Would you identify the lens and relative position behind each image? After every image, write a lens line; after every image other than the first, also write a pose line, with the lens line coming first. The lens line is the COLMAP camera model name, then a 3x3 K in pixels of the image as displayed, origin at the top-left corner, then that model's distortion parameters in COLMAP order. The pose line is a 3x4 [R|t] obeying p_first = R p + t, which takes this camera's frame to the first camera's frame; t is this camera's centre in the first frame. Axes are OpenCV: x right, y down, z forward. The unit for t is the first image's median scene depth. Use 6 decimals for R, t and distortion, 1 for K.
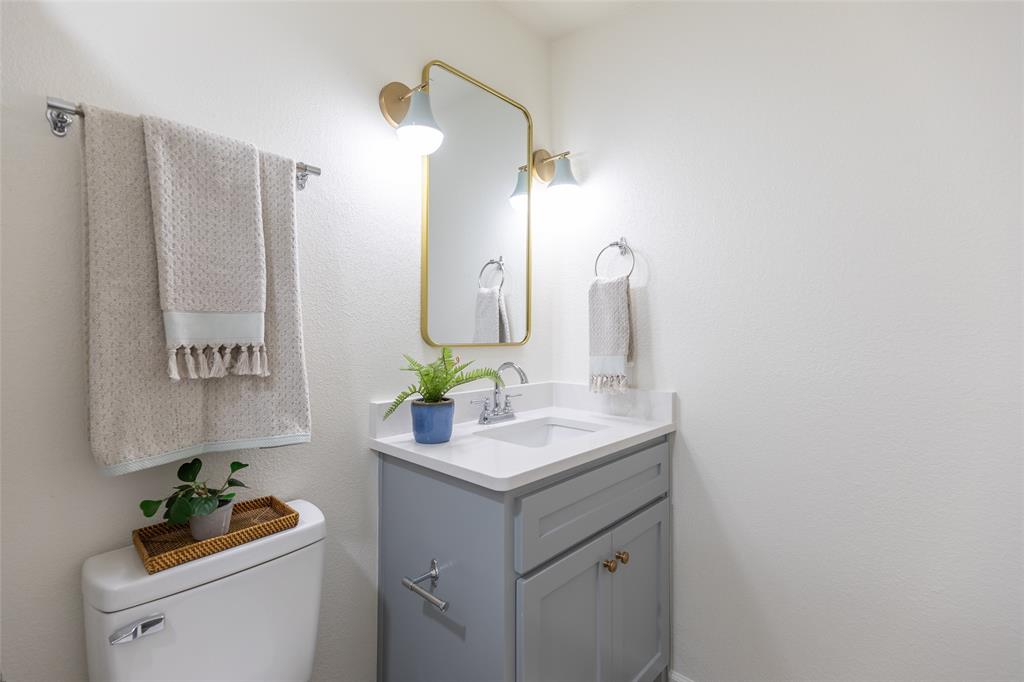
lens RADIAL K [[455.2, 0, 508.6], [0, 455.2, 341.2], [0, 0, 1]] dist [0.002225, 0.000115]
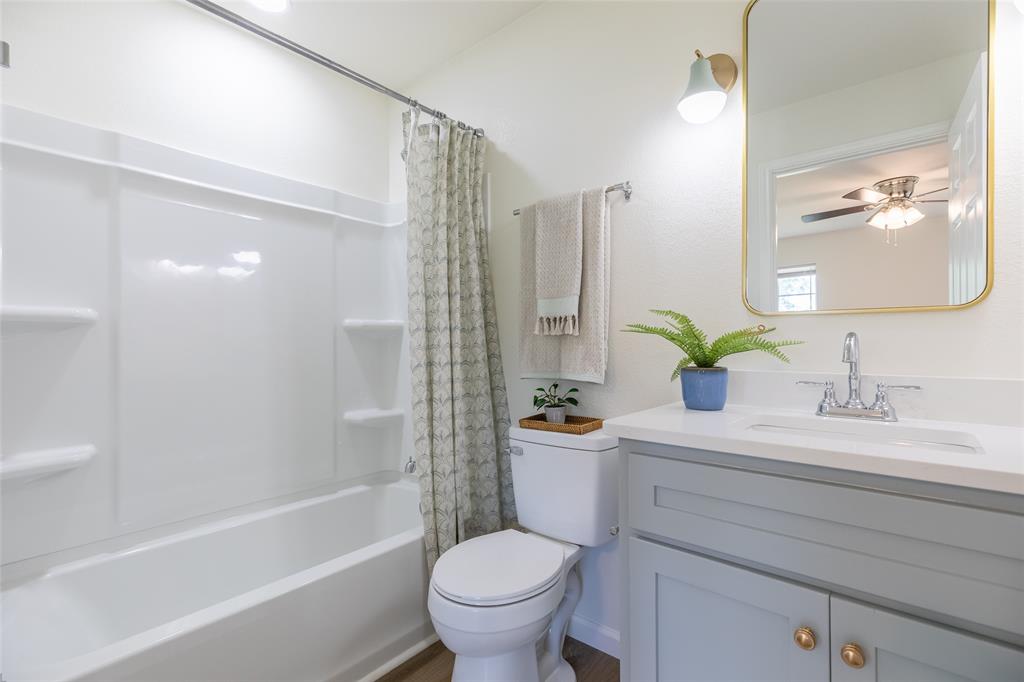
lens RADIAL K [[455.2, 0, 508.6], [0, 455.2, 341.2], [0, 0, 1]] dist [0.002225, 0.000115]
pose [[0.045053, 0.002899, -0.998980, 1.026501], [-0.003438, 0.999990, 0.002747, 0.092788], [0.998979, 0.003311, 0.045062, 0.690000]]
